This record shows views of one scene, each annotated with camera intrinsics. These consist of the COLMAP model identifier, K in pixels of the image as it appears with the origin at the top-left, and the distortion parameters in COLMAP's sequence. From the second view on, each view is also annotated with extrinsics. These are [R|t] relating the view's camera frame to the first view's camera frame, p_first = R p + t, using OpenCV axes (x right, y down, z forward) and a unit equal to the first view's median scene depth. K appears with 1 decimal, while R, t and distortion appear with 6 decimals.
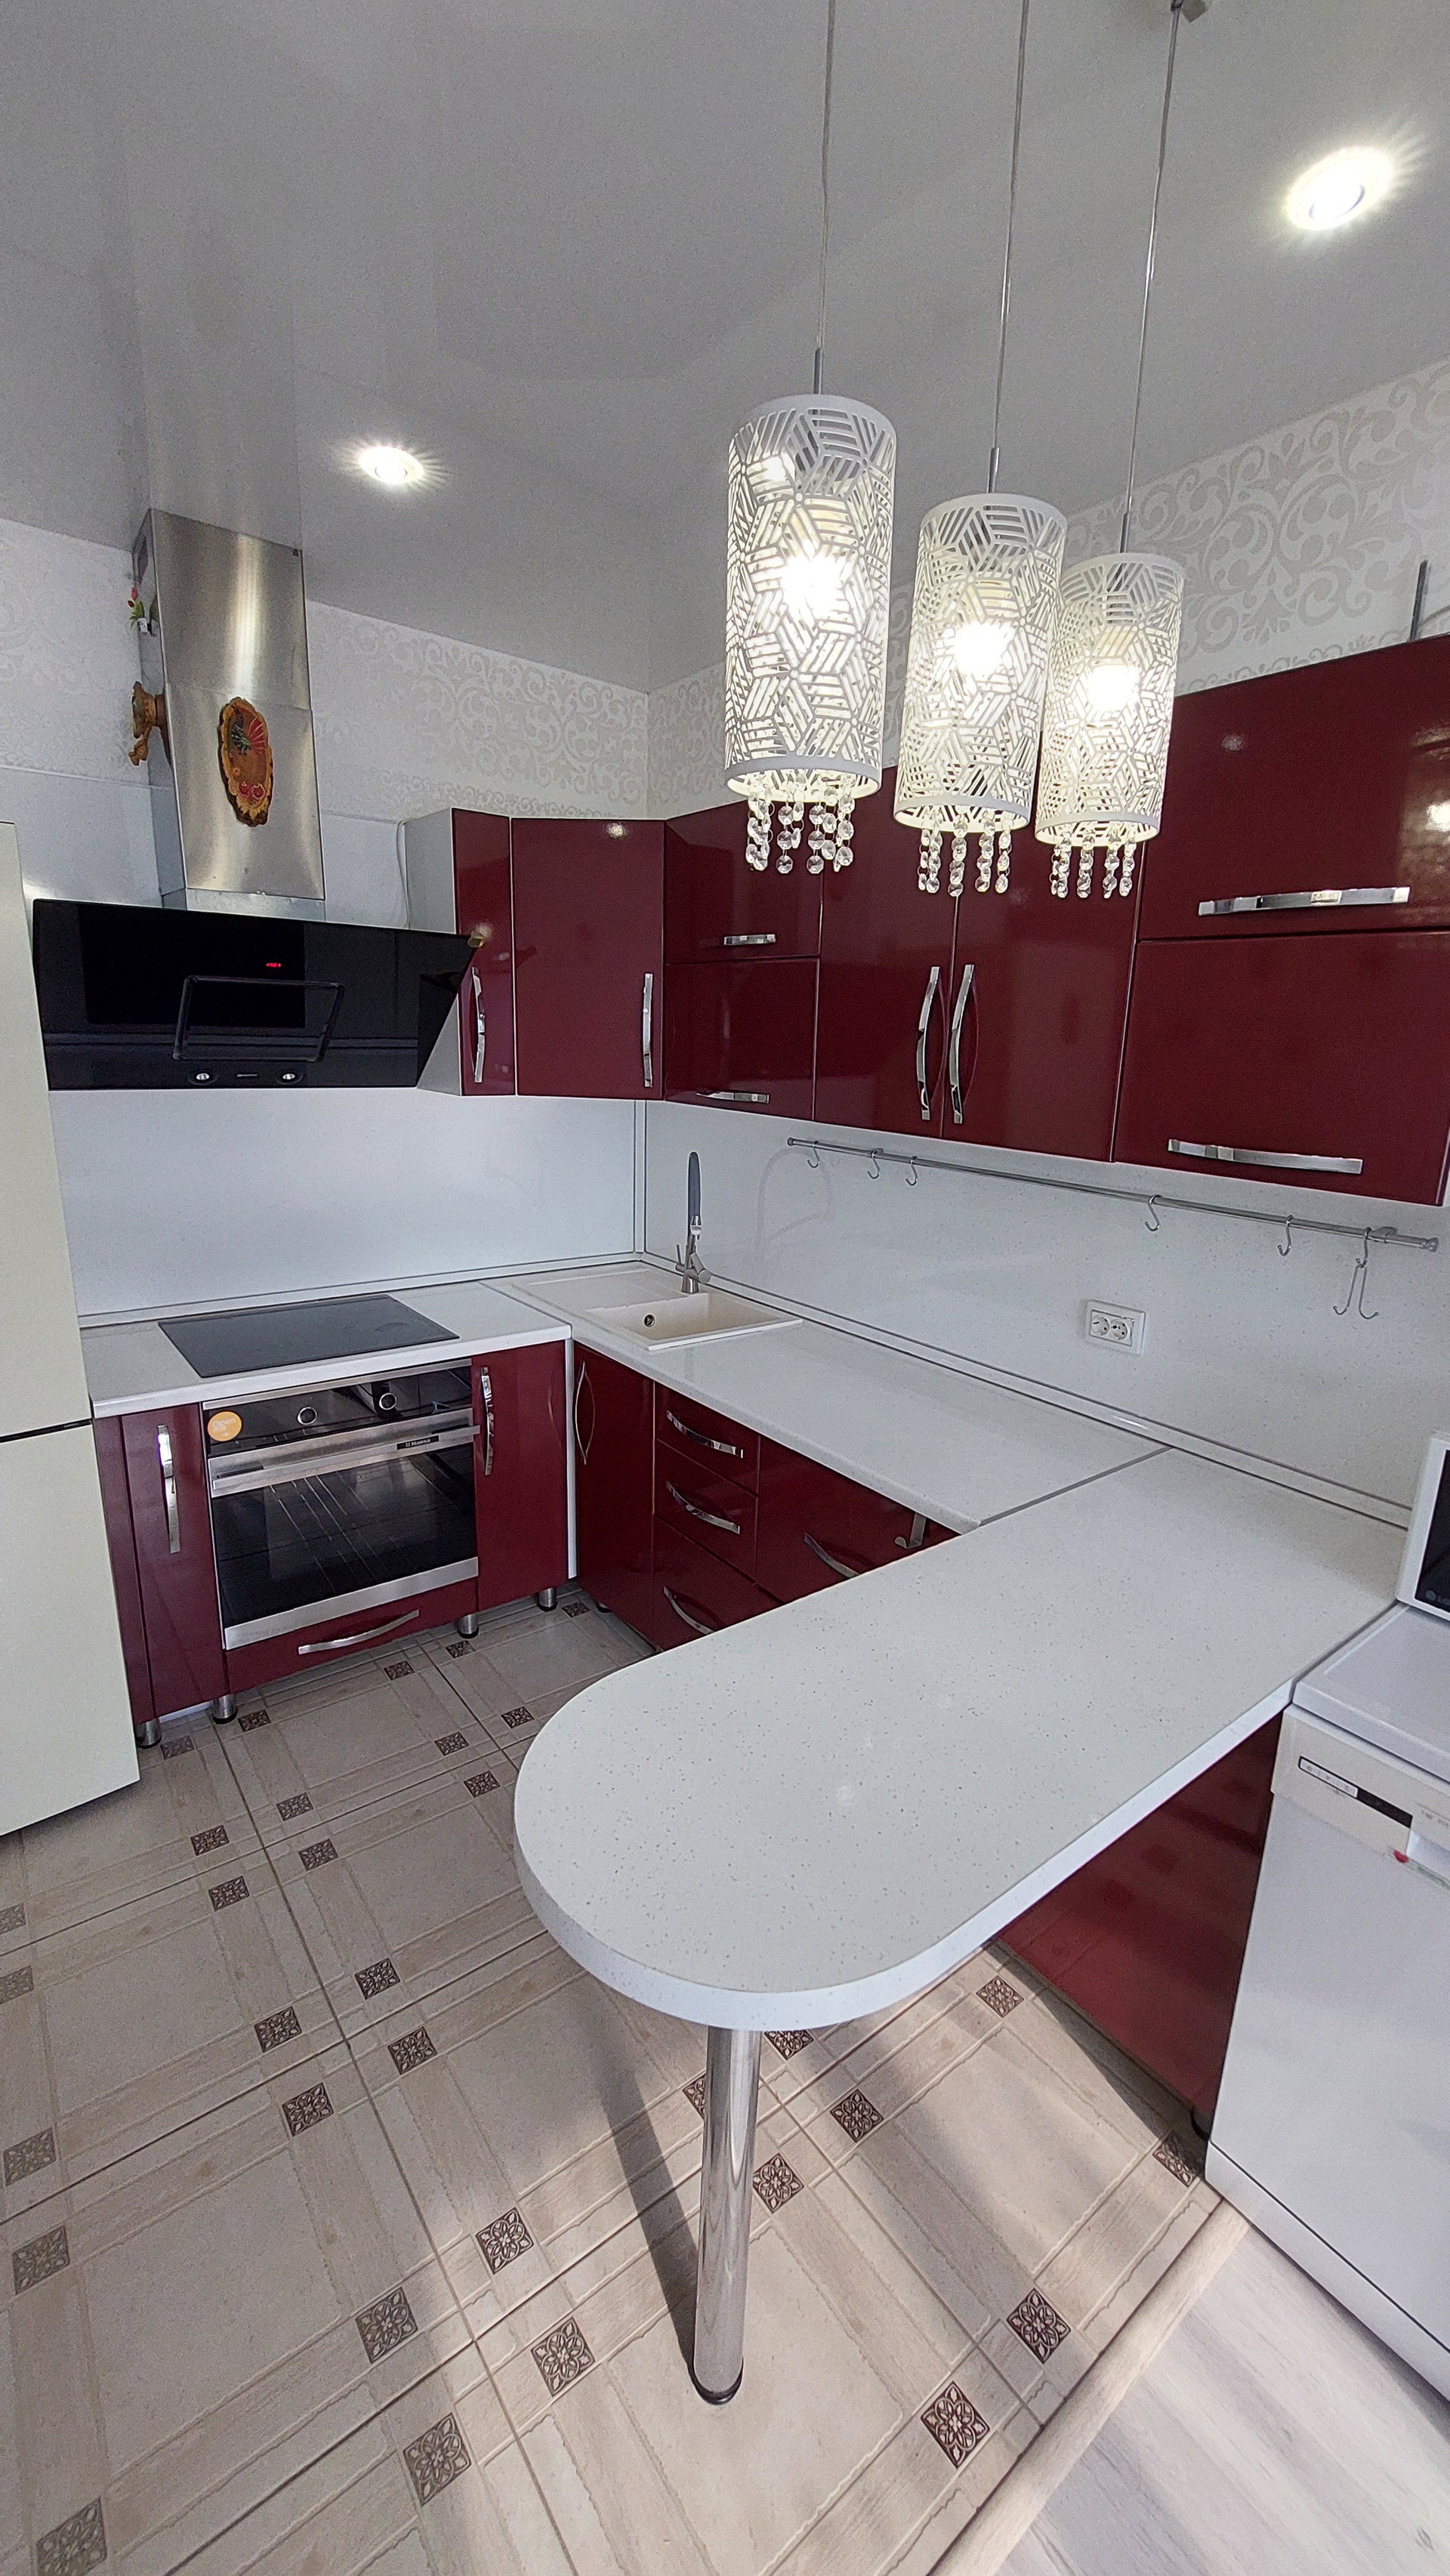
lens RADIAL K [[998.6, 0, 747.5], [0, 998.6, 1274.4], [0, 0, 1]] dist [-0.008146, -0.000156]
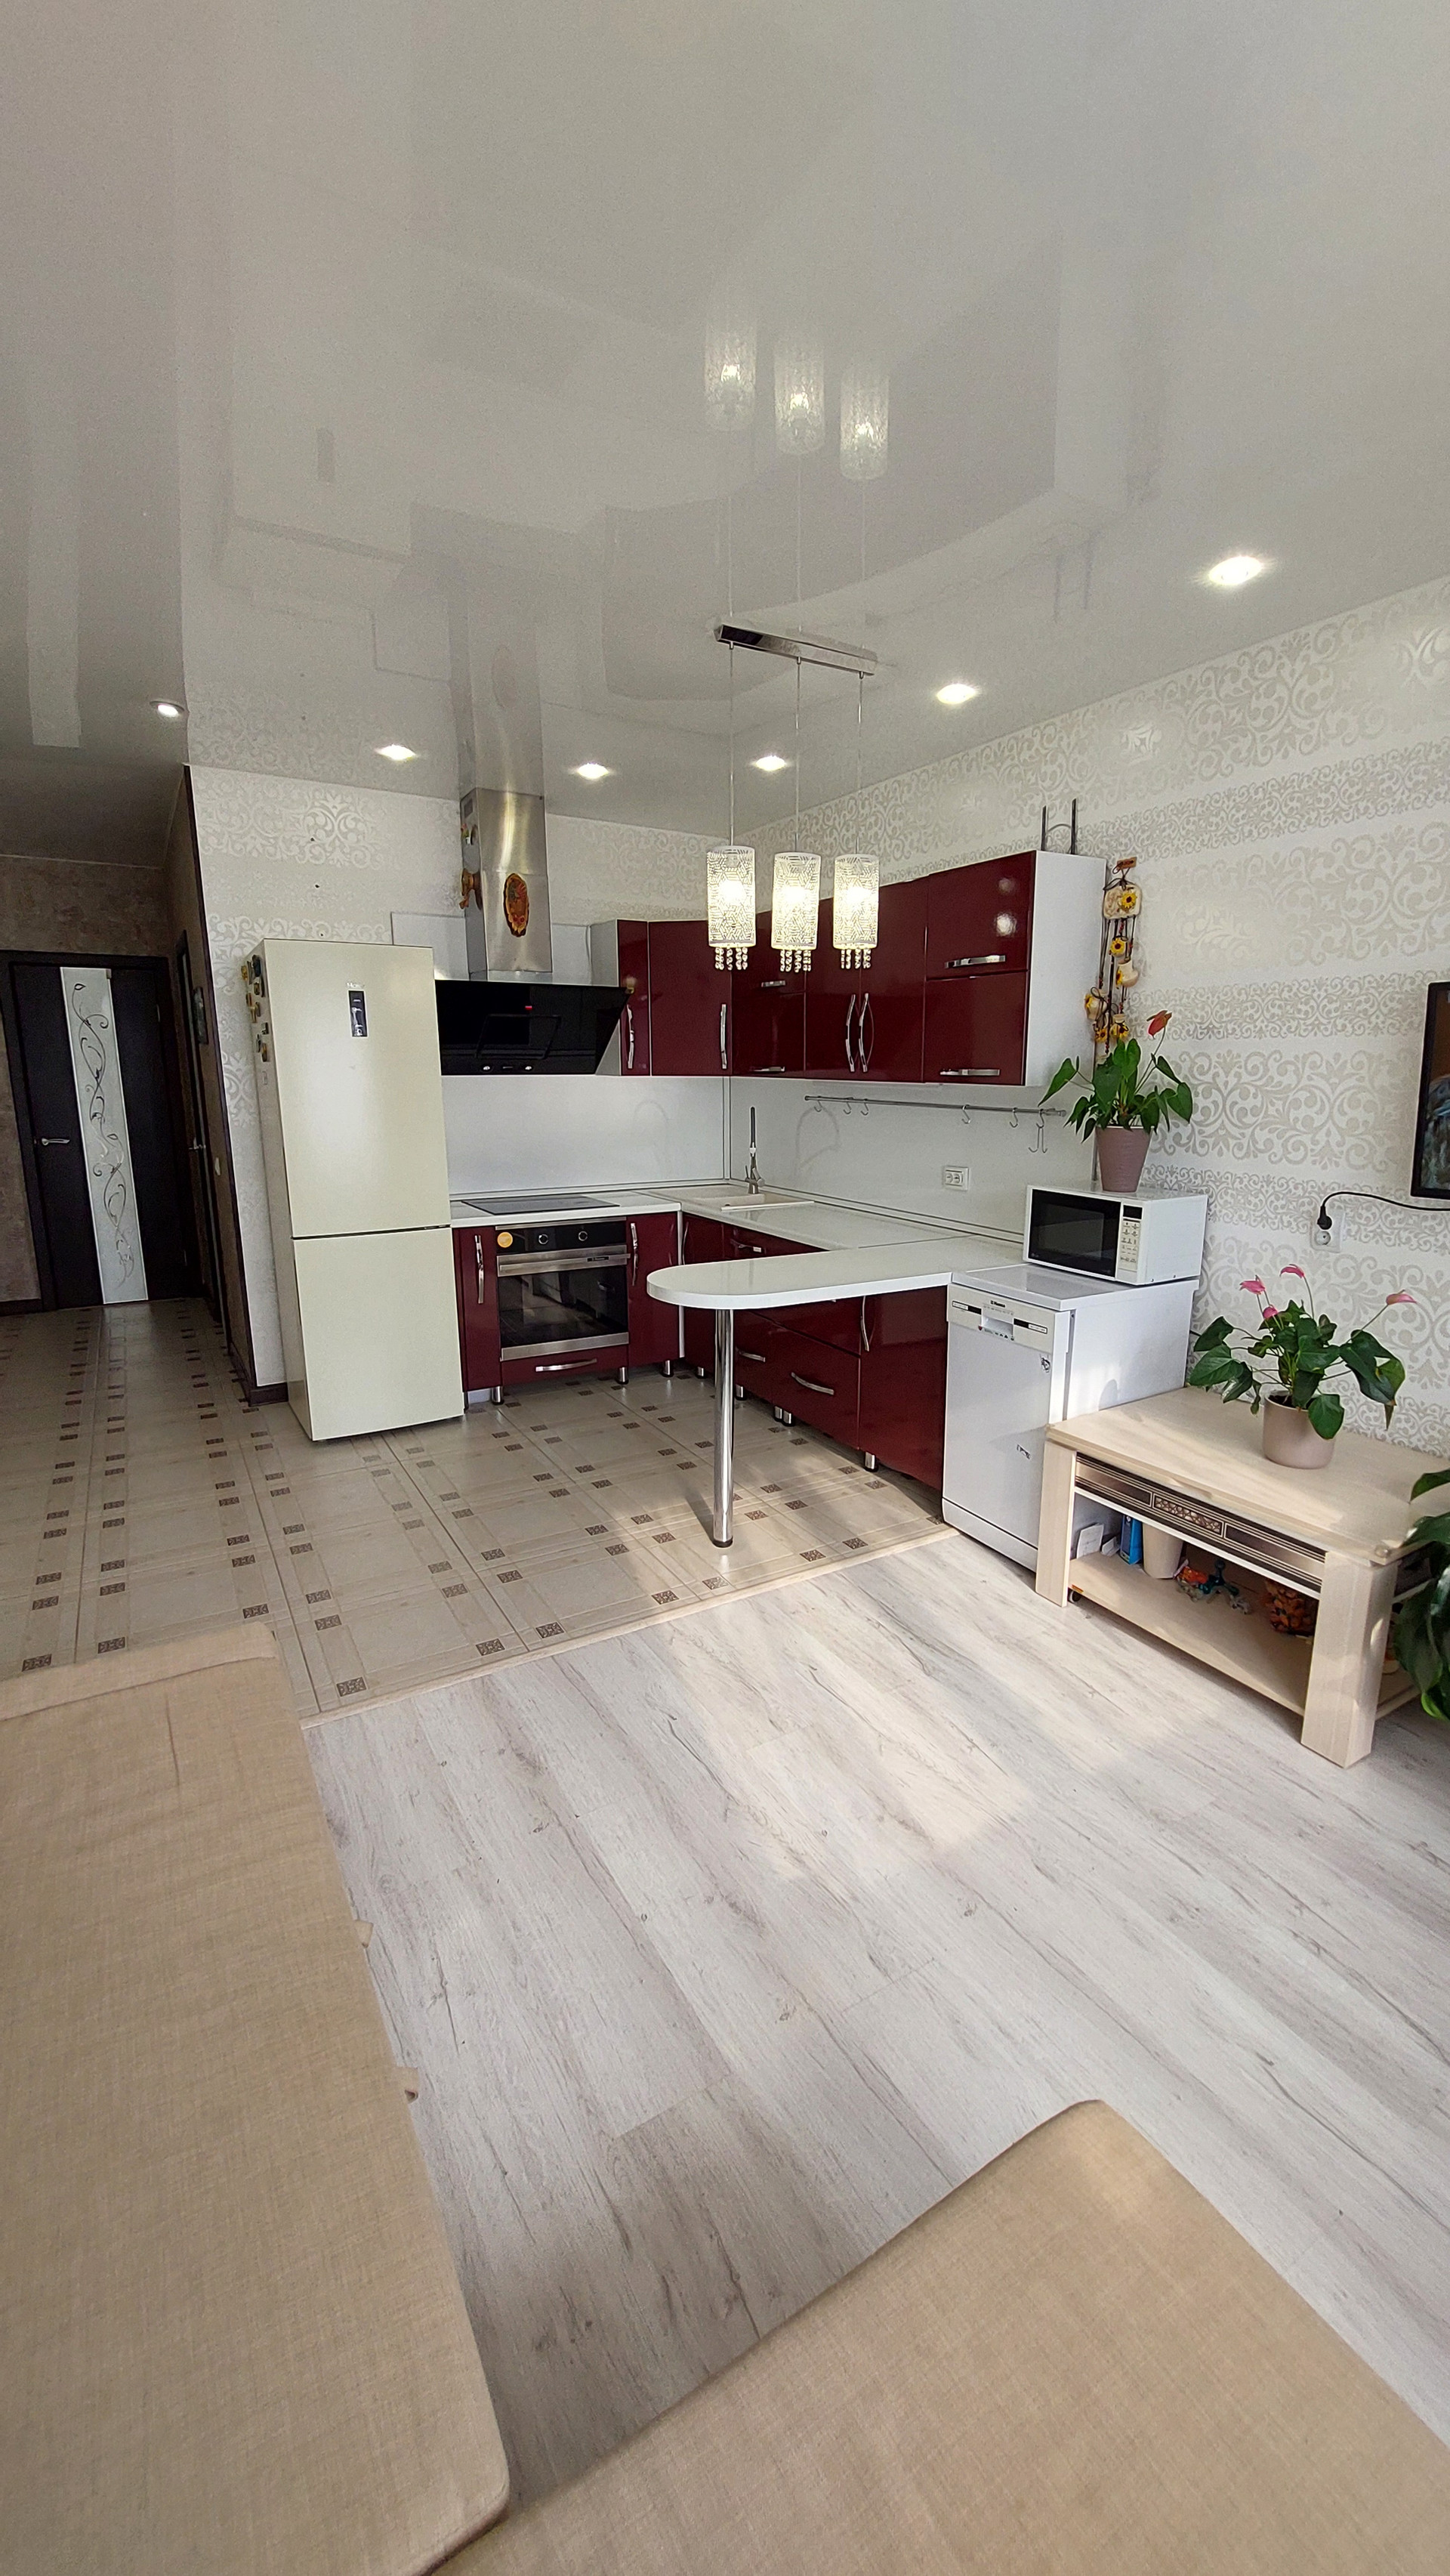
lens RADIAL K [[998.6, 0, 747.5], [0, 998.6, 1274.4], [0, 0, 1]] dist [-0.008146, -0.000156]
pose [[0.990887, -0.003827, -0.134639, 0.210164], [-0.000125, 0.999570, -0.029326, 0.270375], [0.134693, 0.029075, 0.990461, -0.864065]]
